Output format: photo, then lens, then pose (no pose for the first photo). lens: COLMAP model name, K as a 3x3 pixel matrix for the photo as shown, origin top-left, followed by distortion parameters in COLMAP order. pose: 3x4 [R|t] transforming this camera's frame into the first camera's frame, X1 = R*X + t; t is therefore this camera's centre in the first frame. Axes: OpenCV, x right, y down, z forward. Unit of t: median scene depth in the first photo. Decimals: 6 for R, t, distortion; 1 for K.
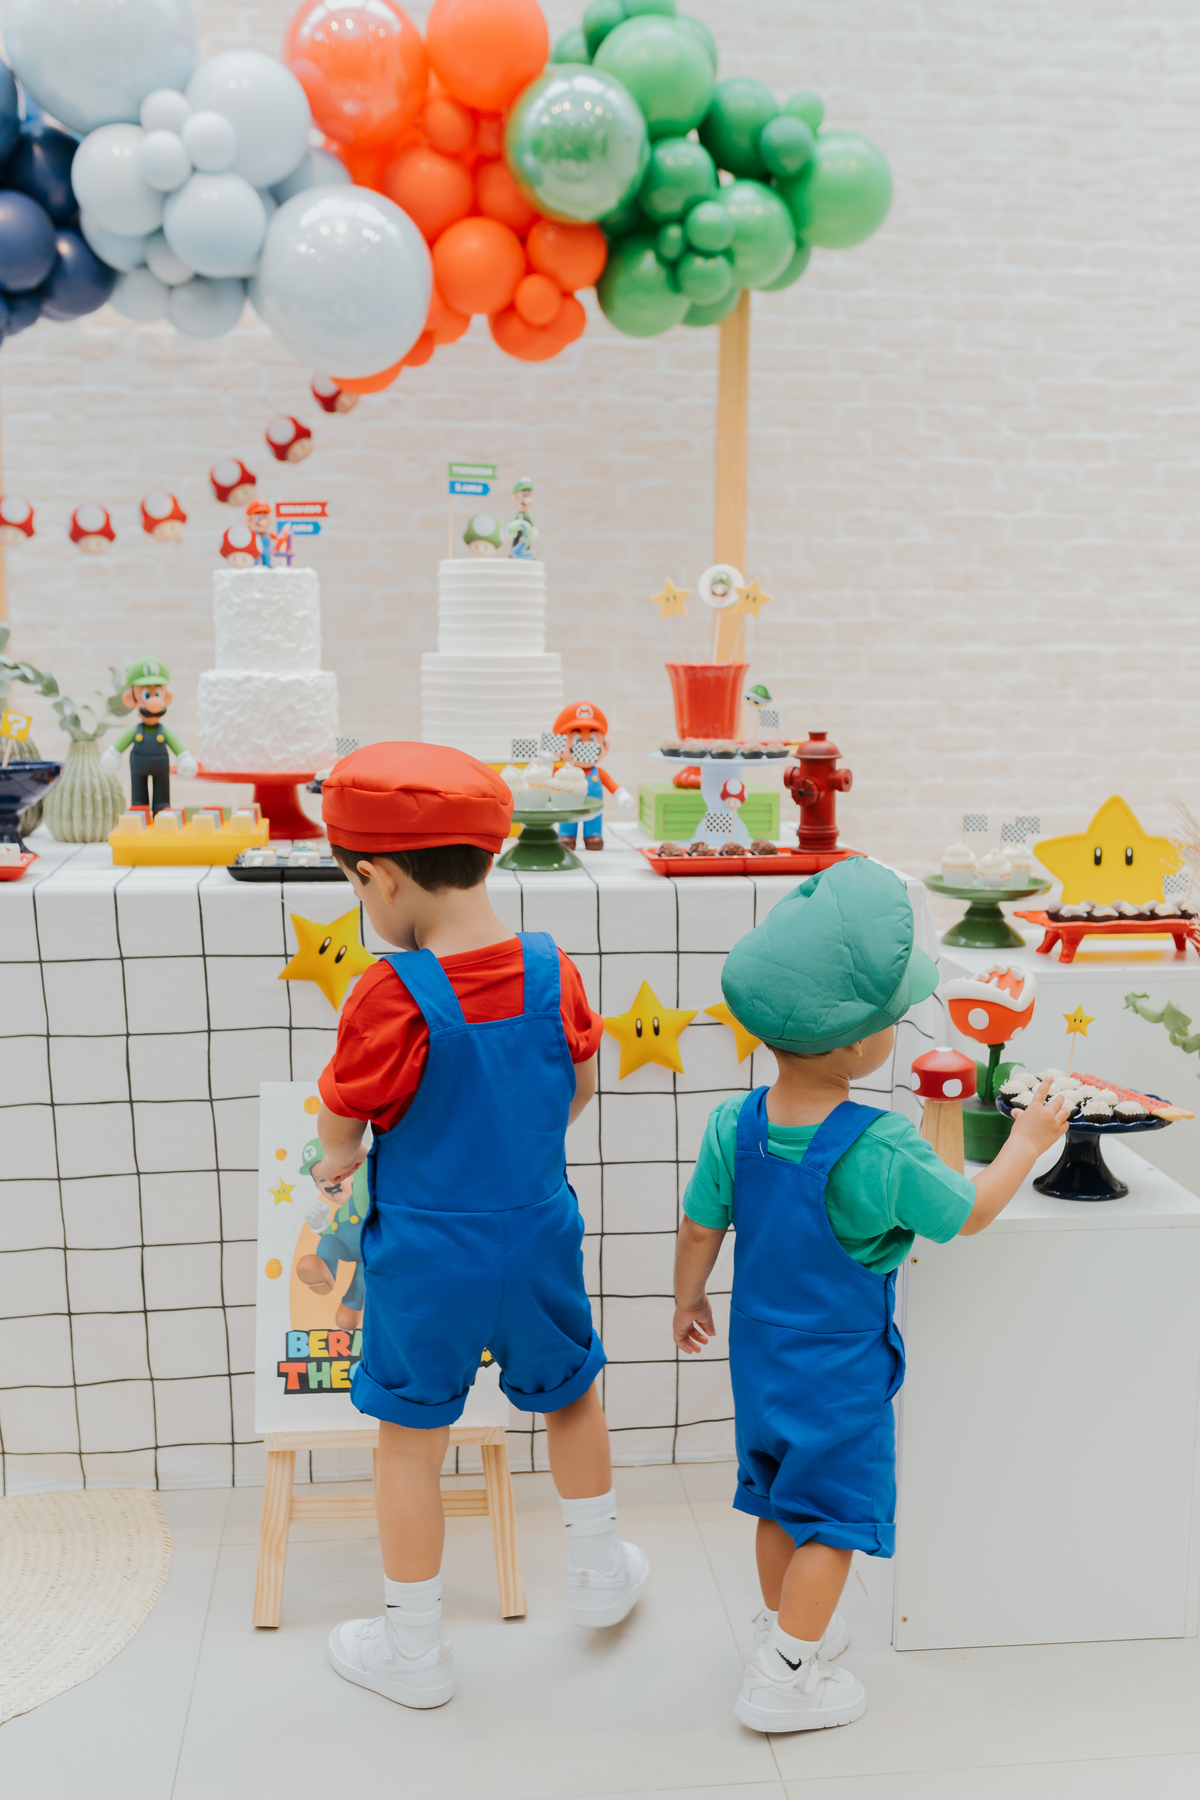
lens RADIAL K [[2001.1, 0, 663.0], [0, 2001.1, 987.0], [0, 0, 1]] dist [0.005071, 0.001934]
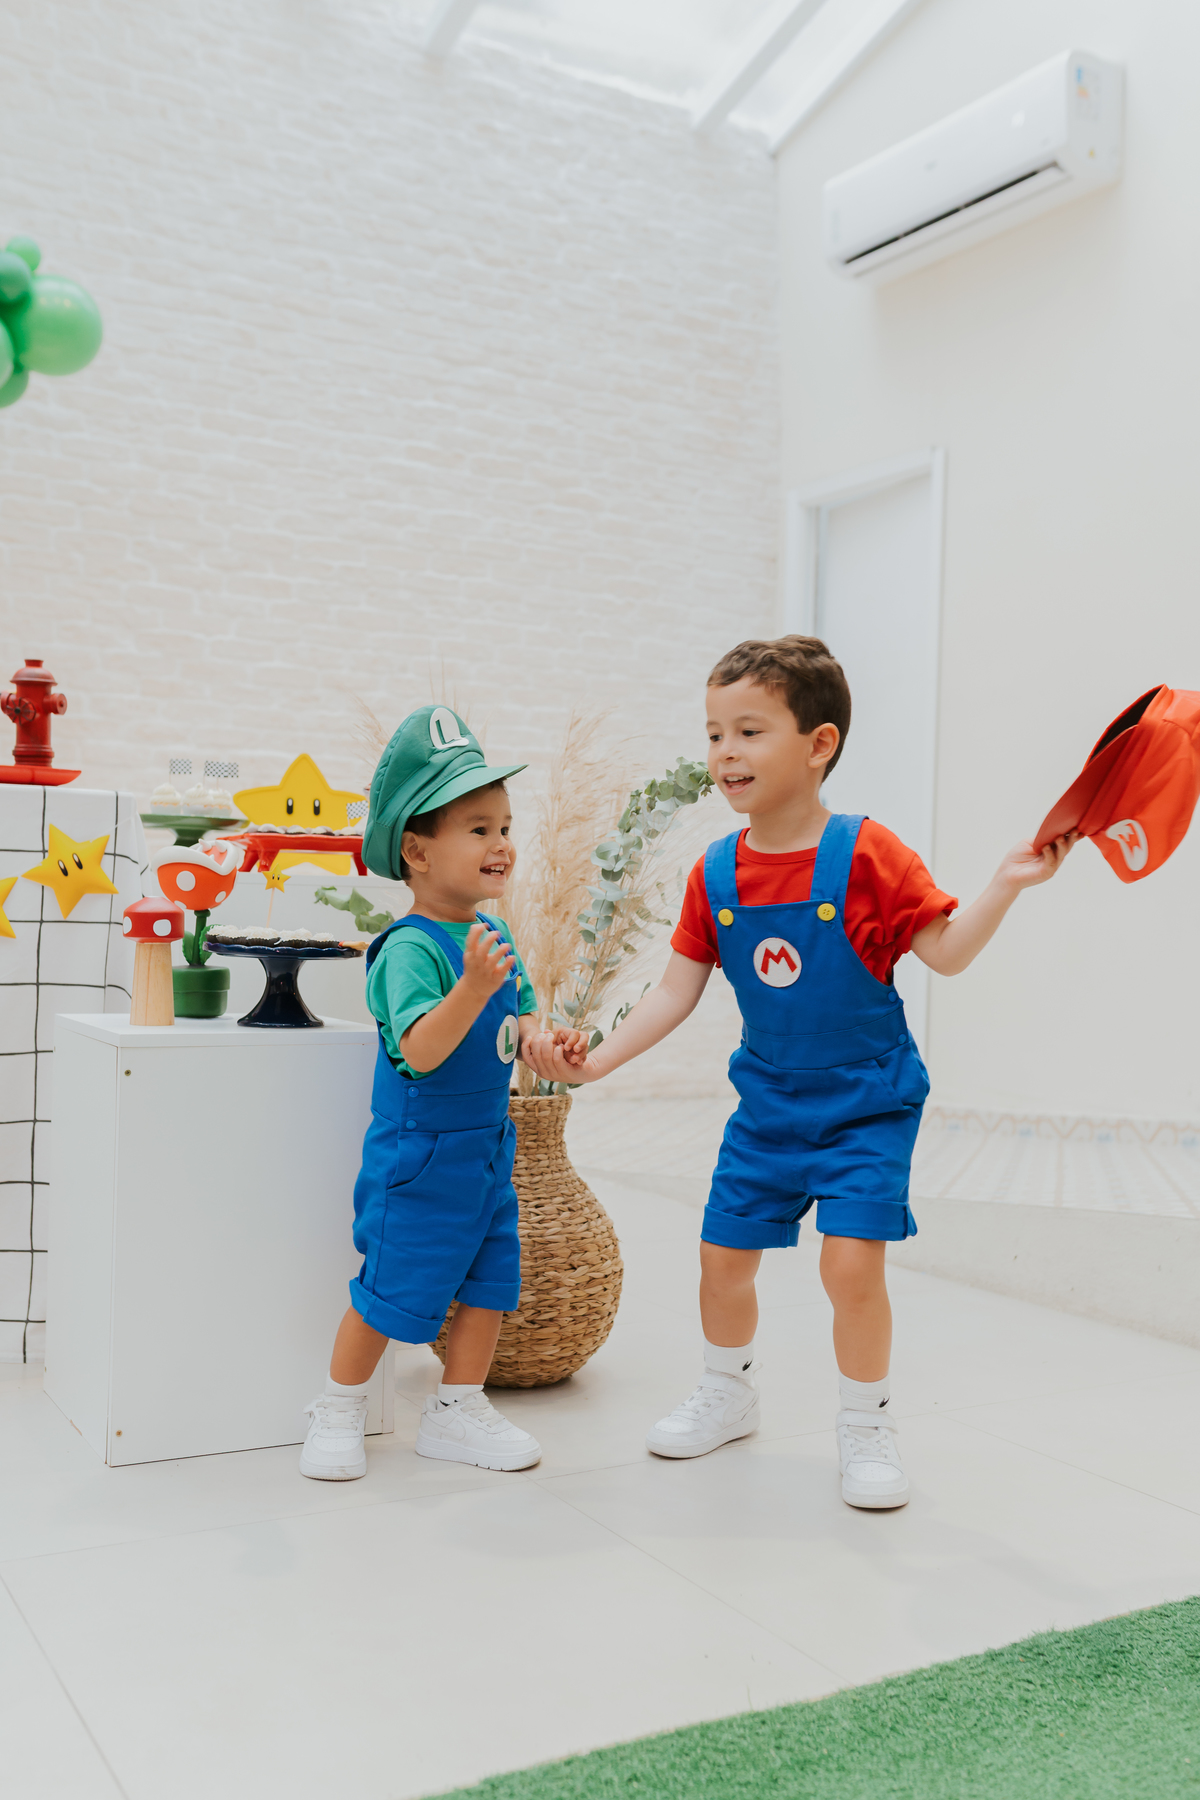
lens RADIAL K [[1744.0, 0, 586.9], [0, 1744.0, 926.7], [0, 0, 1]] dist [-0.000505, 0.002207]
pose [[0.927036, 0.015785, 0.374640, 0.002650], [0.041724, 0.988567, -0.144896, 0.146251], [-0.372644, 0.149956, 0.915778, 0.034507]]
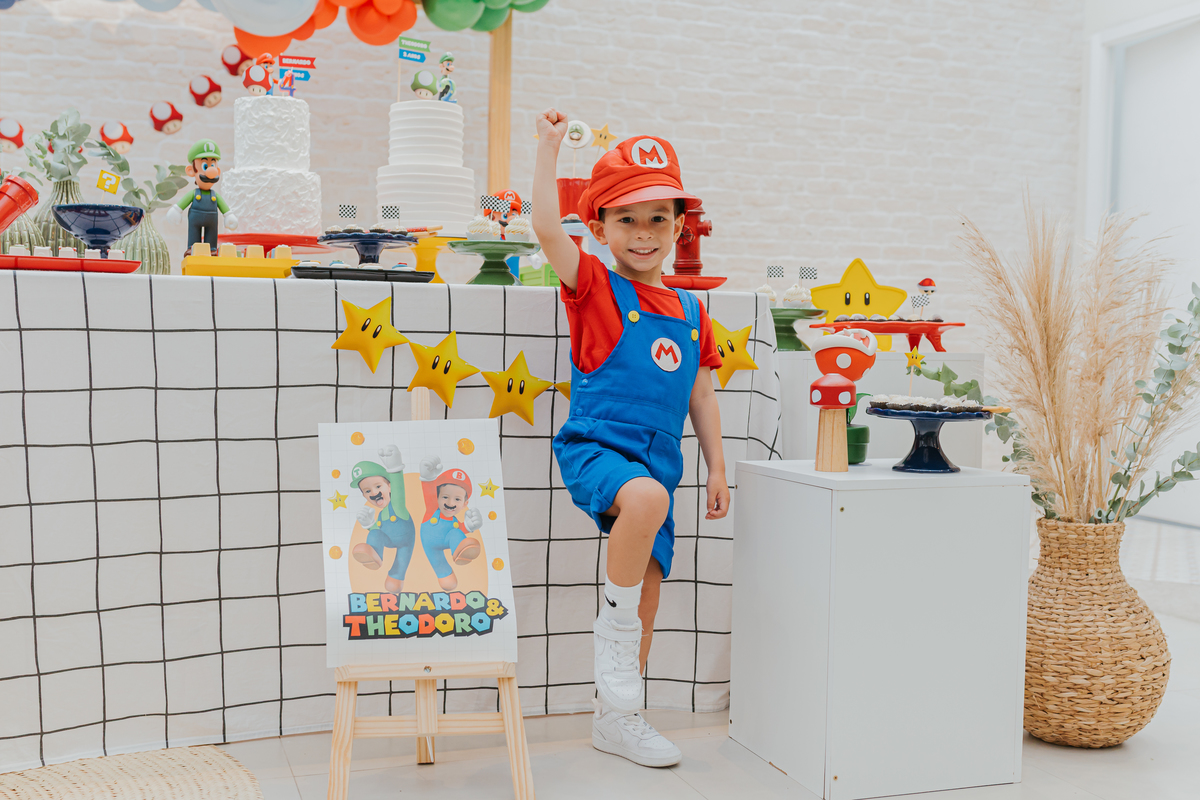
lens RADIAL K [[1250.0, 0, 557.2], [0, 1250.0, 434.1], [0, 0, 1]] dist [-0.004548, 0.011893]
pose [[0.981605, -0.008338, 0.190742, -0.169808], [0.028325, 0.994350, -0.102299, 0.120397], [-0.188812, 0.105820, 0.976295, 0.124573]]
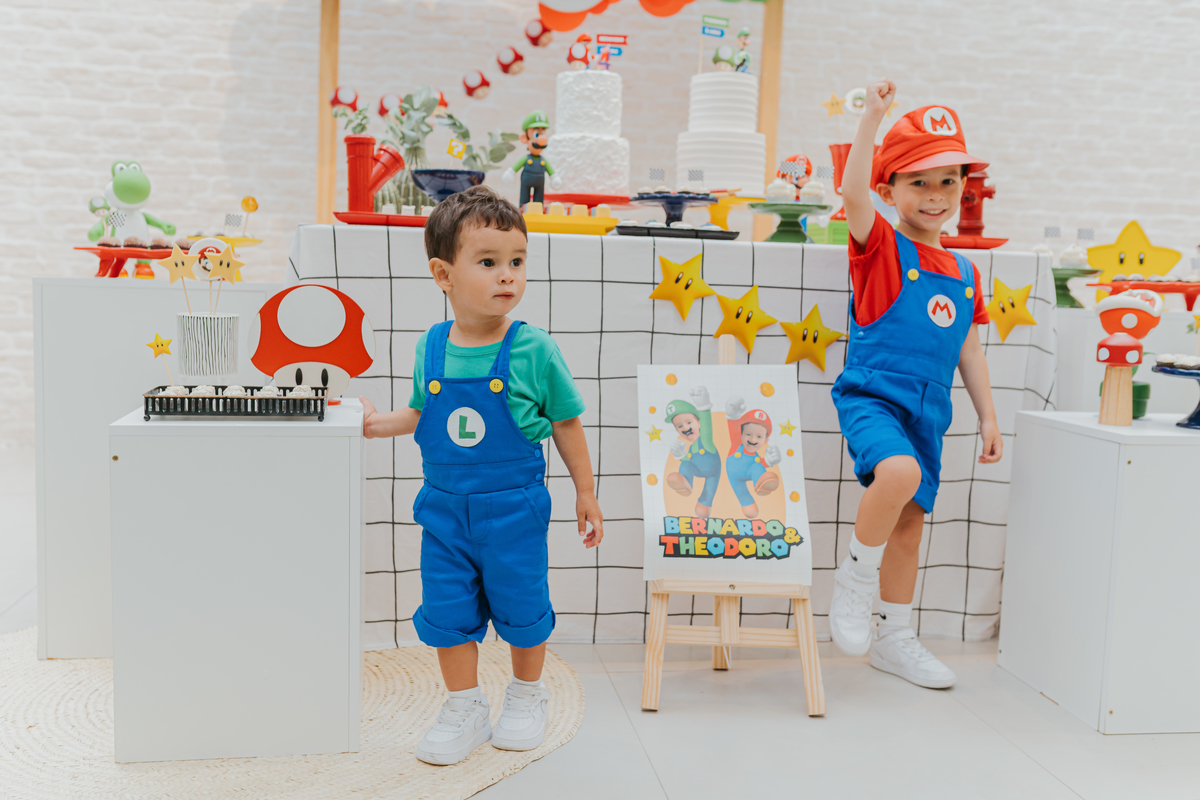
lens RADIAL K [[1141.4, 0, 593.0], [0, 1141.4, 391.8], [0, 0, 1]] dist [0.001397, -0.000099]
pose [[0.999327, 0.022109, 0.029258, -0.215188], [-0.019754, 0.996720, -0.078475, 0.113812], [-0.030897, 0.077844, 0.996487, 0.111968]]
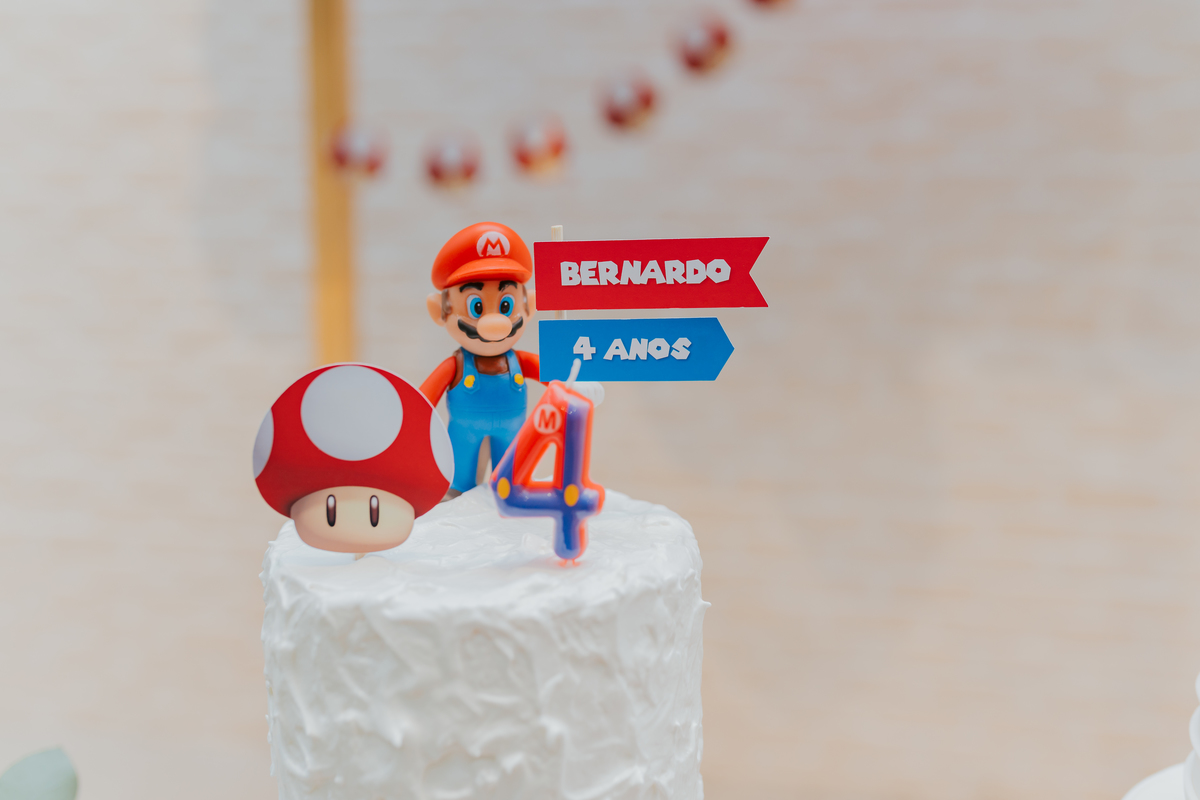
lens RADIAL K [[1190.7, 0, 601.1], [0, 1190.7, 400.6], [0, 0, 1]] dist [0.000381, -0.001216]
pose [[0.960905, 0.054543, -0.271452, -0.146896], [-0.052227, 0.998511, 0.015752, -0.224570], [0.271907, -0.000959, 0.962323, 0.862029]]
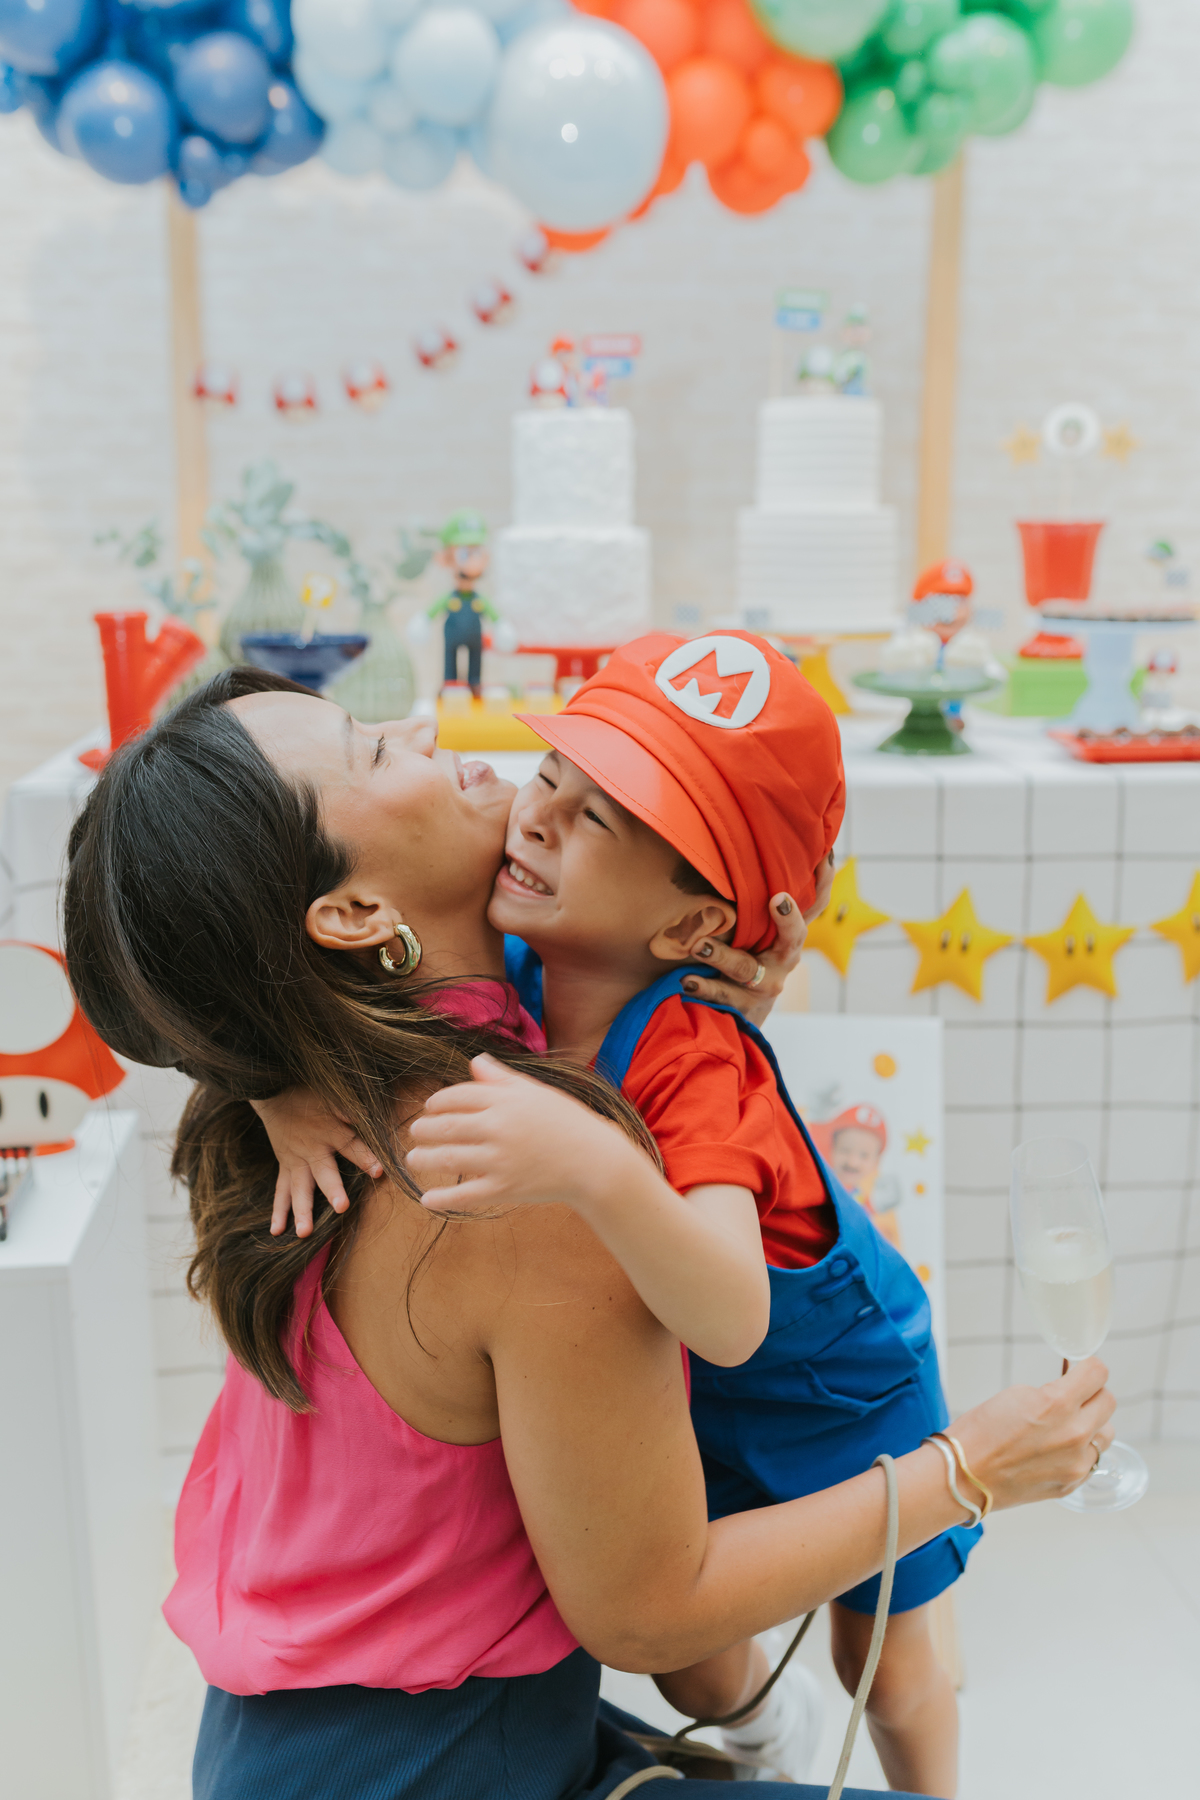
lens RADIAL K [[1730.1, 0, 599.1], [0, 1730.1, 901.3], [0, 0, 1]] dist [0.010810, 0.015378]
pose [[0.999156, 0.000960, -0.041072, -0.154069], [0.000583, 0.999295, 0.037540, -0.022152], [0.041079, -0.037532, 0.998451, 0.225798]]
